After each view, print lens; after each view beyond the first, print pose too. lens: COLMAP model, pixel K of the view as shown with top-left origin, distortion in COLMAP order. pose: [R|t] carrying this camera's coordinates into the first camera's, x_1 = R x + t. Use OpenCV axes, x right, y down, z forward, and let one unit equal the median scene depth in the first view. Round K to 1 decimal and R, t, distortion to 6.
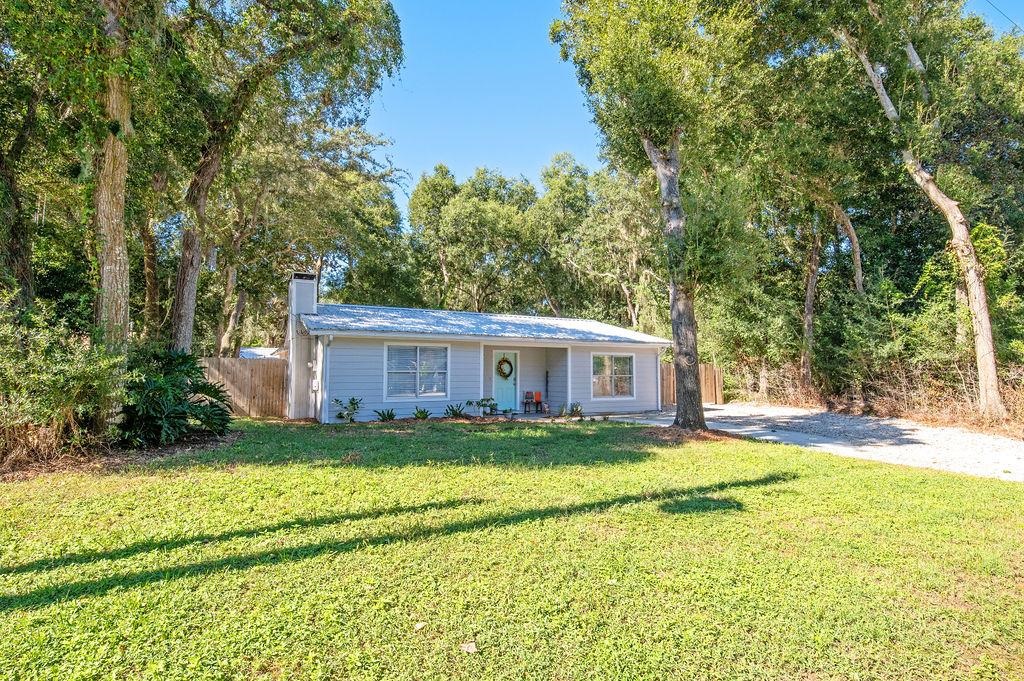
lens RADIAL K [[514.9, 0, 516.2], [0, 514.9, 345.5], [0, 0, 1]] dist [-0.000034, -0.001325]
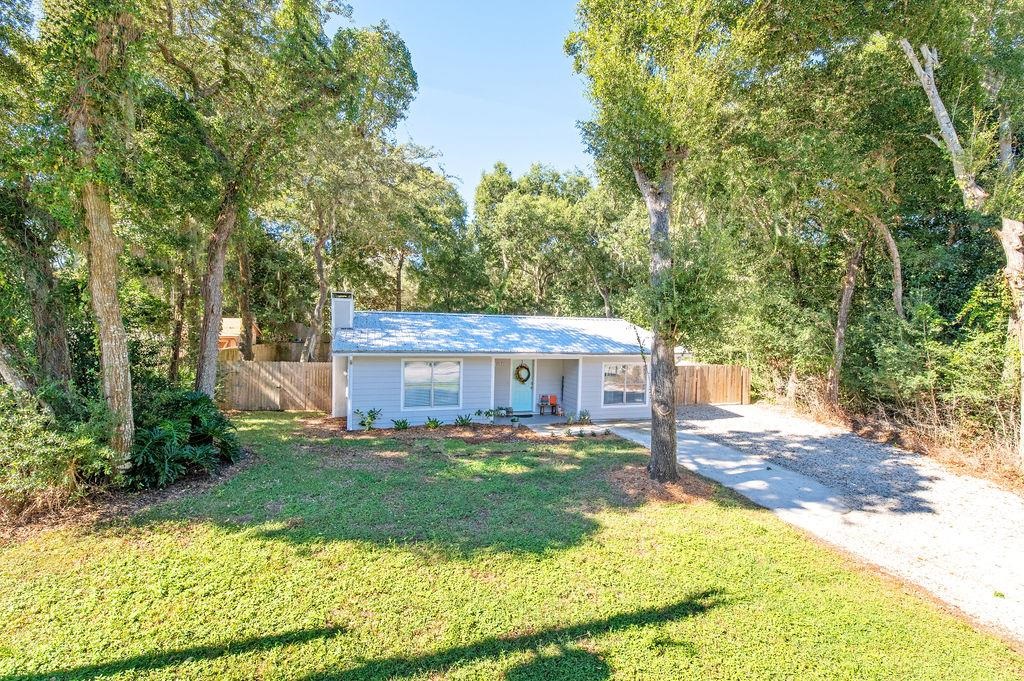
lens RADIAL K [[443.7, 0, 512.0], [0, 443.7, 340.5], [0, 0, 1]] dist [-0.004773, -0.008188]
pose [[0.981667, 0.028308, -0.188491, 0.136083], [-0.011184, 0.995760, 0.091302, -0.115403], [0.190276, -0.087520, 0.977822, 0.086390]]
